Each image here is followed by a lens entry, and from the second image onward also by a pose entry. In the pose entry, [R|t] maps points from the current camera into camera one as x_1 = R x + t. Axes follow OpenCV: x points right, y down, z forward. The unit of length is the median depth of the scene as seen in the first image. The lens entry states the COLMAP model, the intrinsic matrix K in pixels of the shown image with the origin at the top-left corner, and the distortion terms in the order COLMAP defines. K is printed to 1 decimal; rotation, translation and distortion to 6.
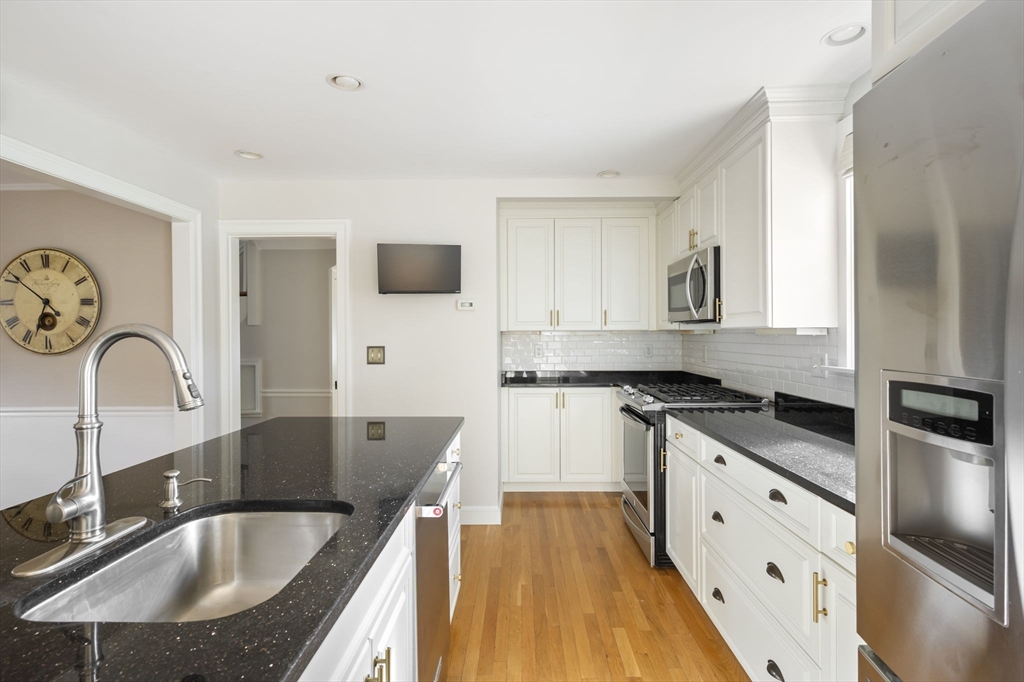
lens RADIAL K [[504.6, 0, 516.0], [0, 504.6, 338.3], [0, 0, 1]] dist [0.002667, 0.001655]
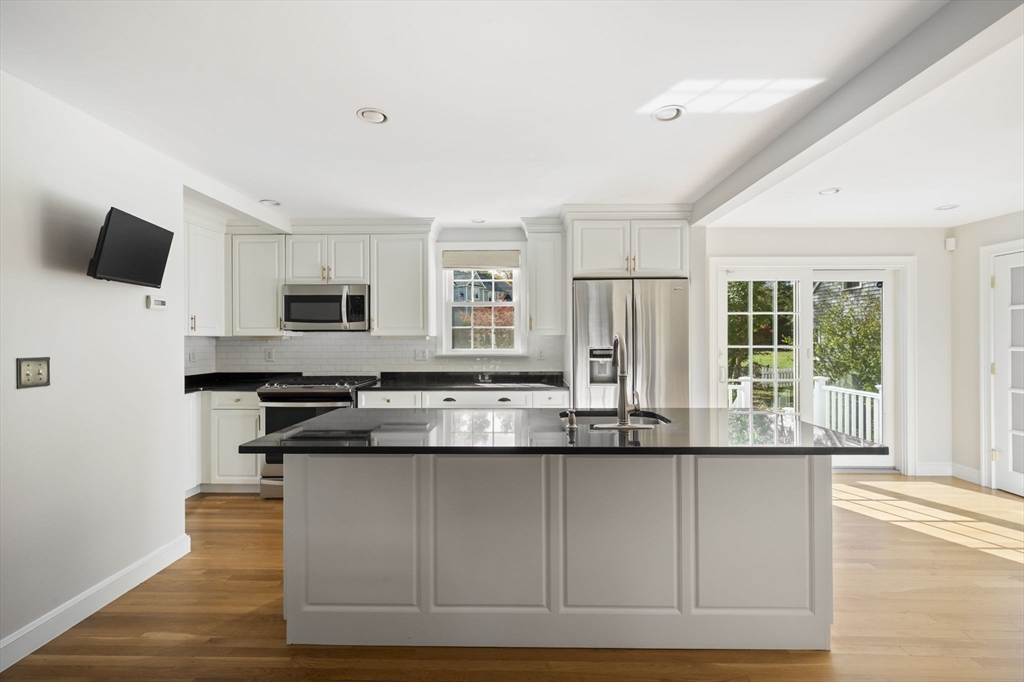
lens RADIAL K [[440.7, 0, 516.6], [0, 440.7, 337.5], [0, 0, 1]] dist [-0.000349, 0.000272]
pose [[0.009888, 0.007199, 0.999925, -0.807806], [0.009732, 0.999926, -0.007295, 0.001109], [-0.999904, 0.009803, 0.009817, 0.410494]]
